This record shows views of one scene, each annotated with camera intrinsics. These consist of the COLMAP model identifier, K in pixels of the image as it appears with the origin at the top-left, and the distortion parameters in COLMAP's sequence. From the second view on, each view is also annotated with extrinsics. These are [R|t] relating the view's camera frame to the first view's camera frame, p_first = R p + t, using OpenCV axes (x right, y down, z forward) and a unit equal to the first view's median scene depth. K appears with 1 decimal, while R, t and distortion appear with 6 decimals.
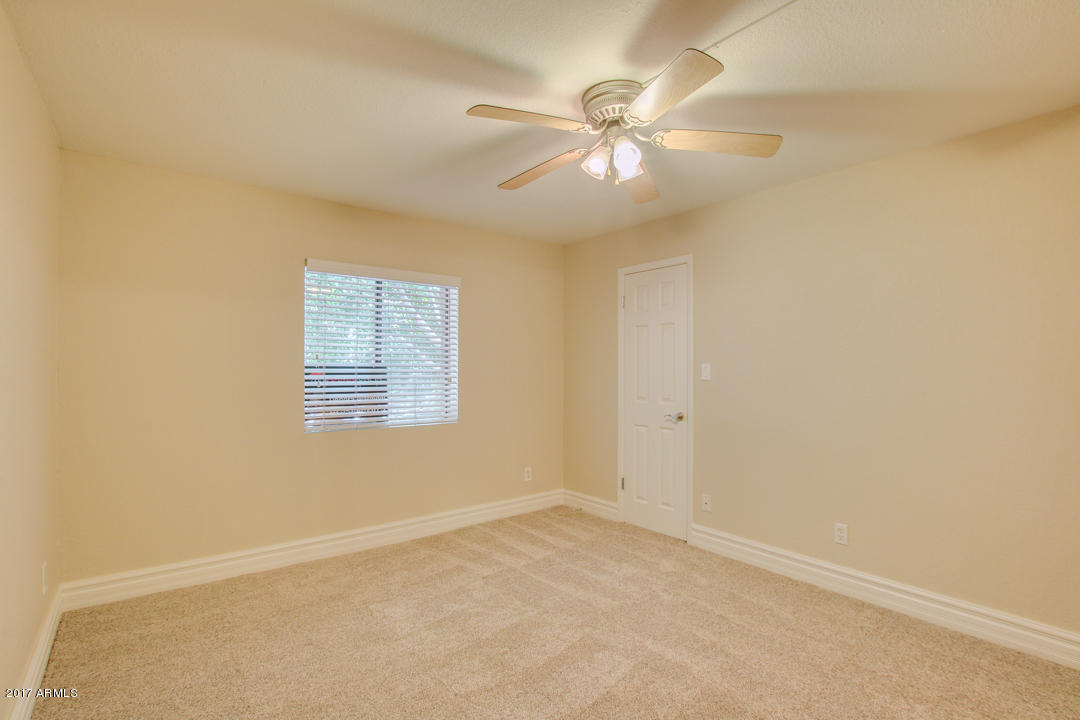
lens RADIAL K [[503.7, 0, 547.1], [0, 503.7, 365.0], [0, 0, 1]] dist [-0.043126, 0.006836]
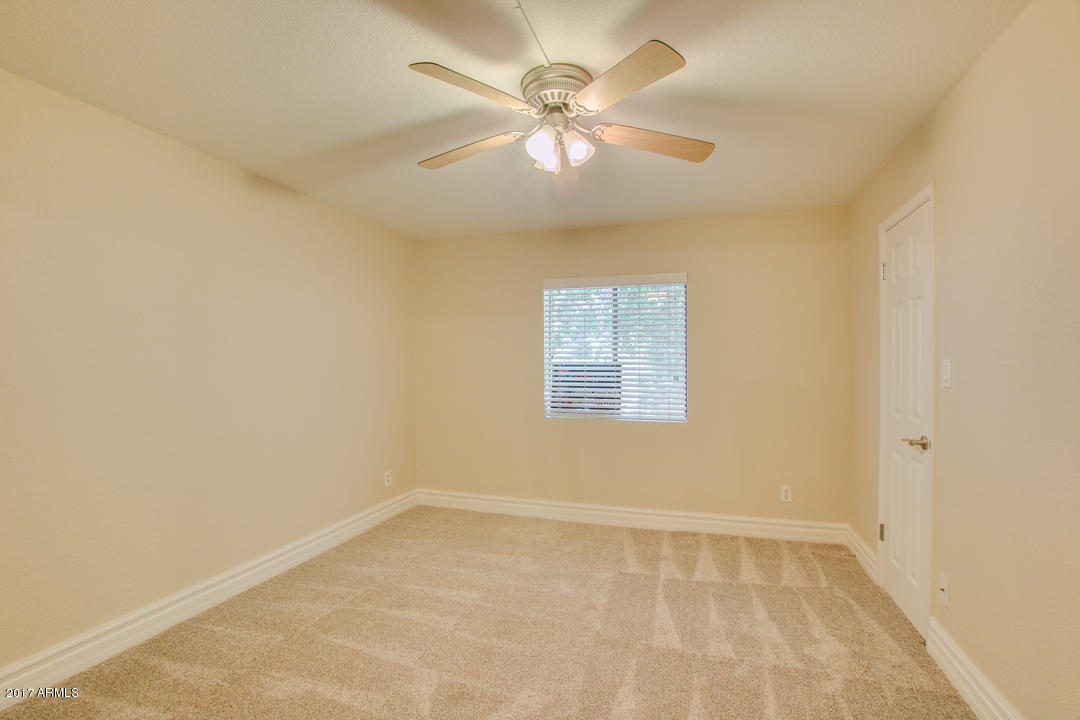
lens RADIAL K [[503.7, 0, 535.8], [0, 503.7, 361.8], [0, 0, 1]] dist [-0.043126, 0.006836]
pose [[0.538870, -0.006255, -0.842366, 0.518821], [0.005455, 0.999977, -0.003936, -0.000043], [0.842371, -0.002474, 0.538892, 0.252234]]
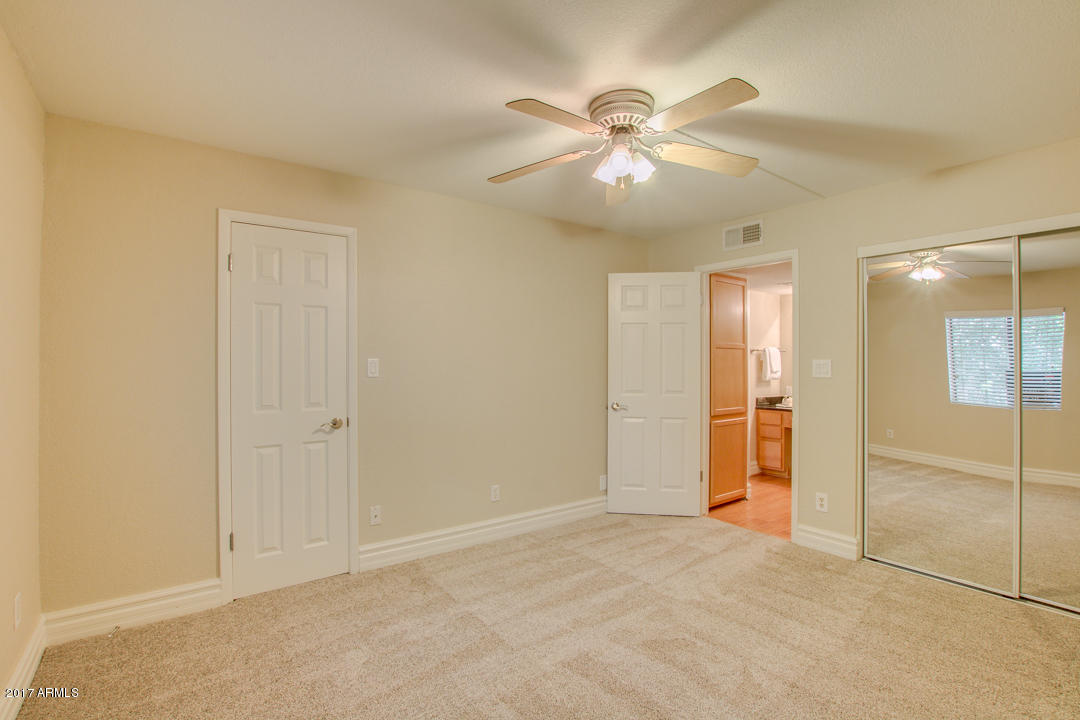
lens RADIAL K [[503.7, 0, 541.5], [0, 503.7, 357.9], [0, 0, 1]] dist [-0.043126, 0.006836]
pose [[0.035006, 0.000648, 0.999387, -0.523183], [-0.002945, 0.999996, -0.000545, -0.003022], [-0.999383, -0.002924, 0.035007, 0.639166]]
